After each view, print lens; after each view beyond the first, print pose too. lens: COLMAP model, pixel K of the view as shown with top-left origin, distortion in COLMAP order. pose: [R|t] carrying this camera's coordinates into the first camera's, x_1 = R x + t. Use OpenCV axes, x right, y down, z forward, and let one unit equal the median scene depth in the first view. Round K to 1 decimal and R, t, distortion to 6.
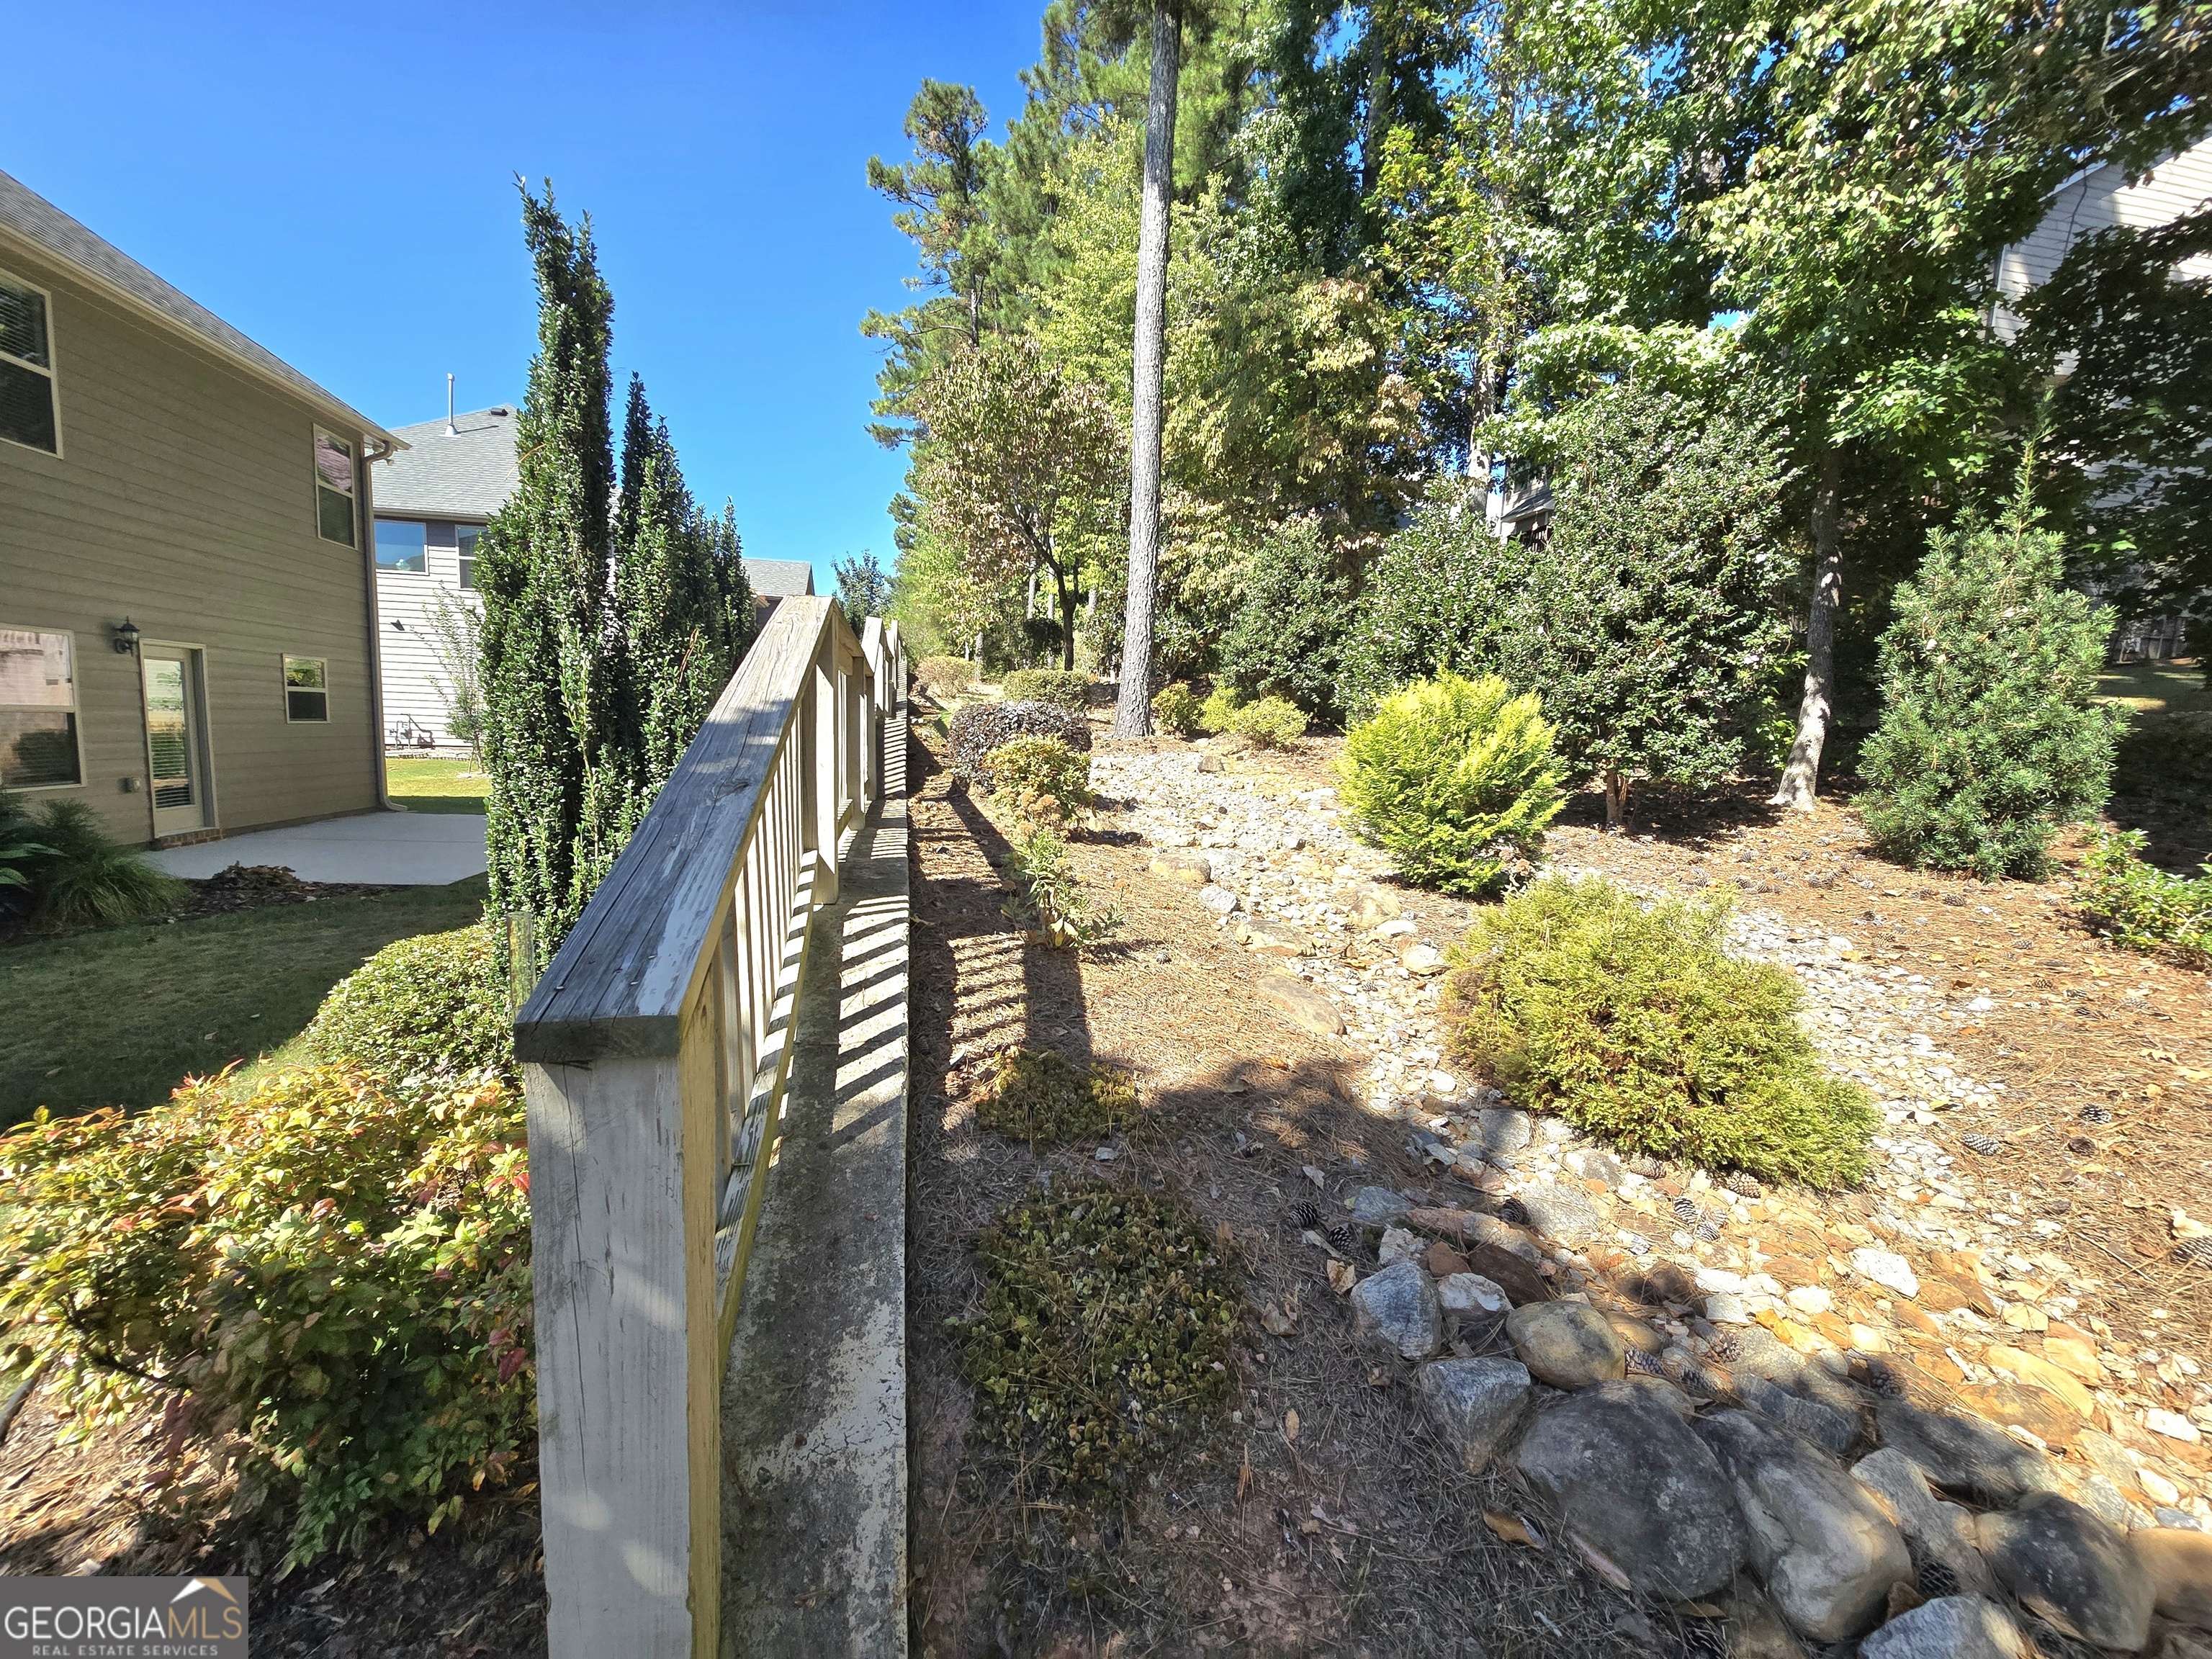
lens RADIAL K [[910.2, 0, 1101.4], [0, 910.2, 824.4], [0, 0, 1]] dist [0.000860, -0.000390]
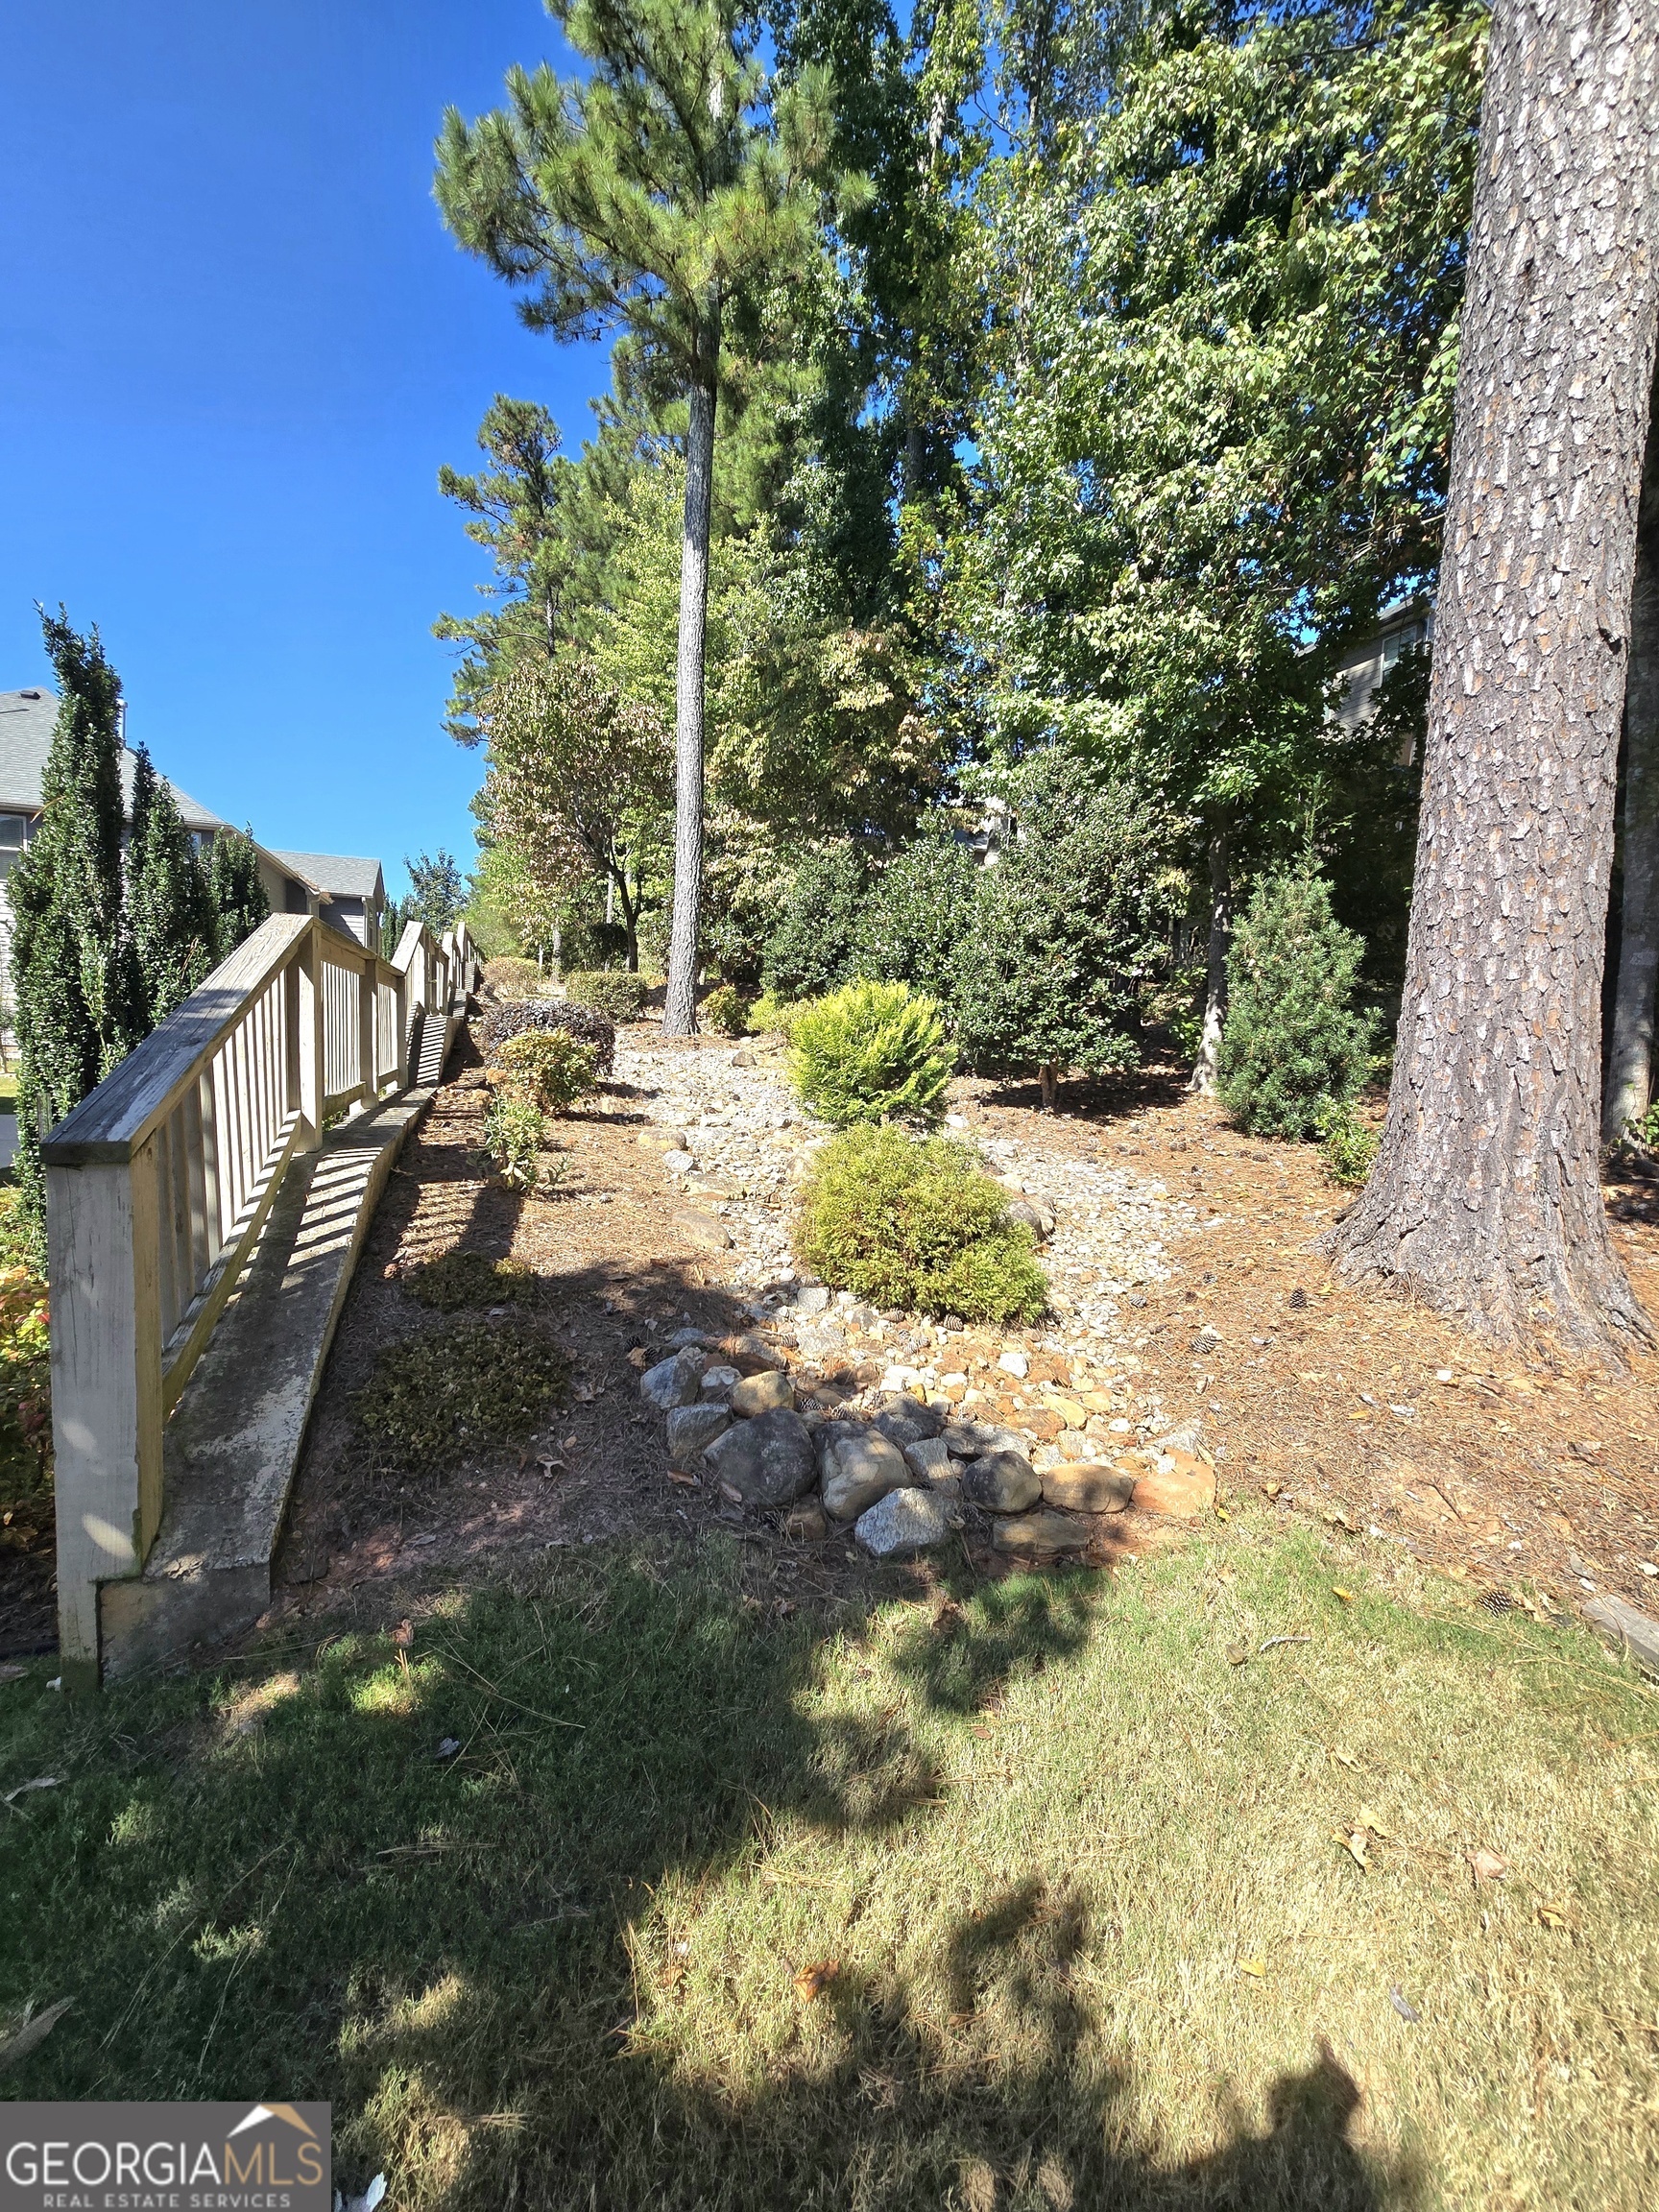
lens RADIAL K [[910.2, 0, 834.6], [0, 910.2, 1109.8], [0, 0, 1]] dist [0.000860, -0.000390]
pose [[0.990115, -0.006842, 0.140093, 0.121185], [0.009540, 0.999782, -0.018597, 0.028055], [-0.139936, 0.019749, 0.989964, -0.182047]]
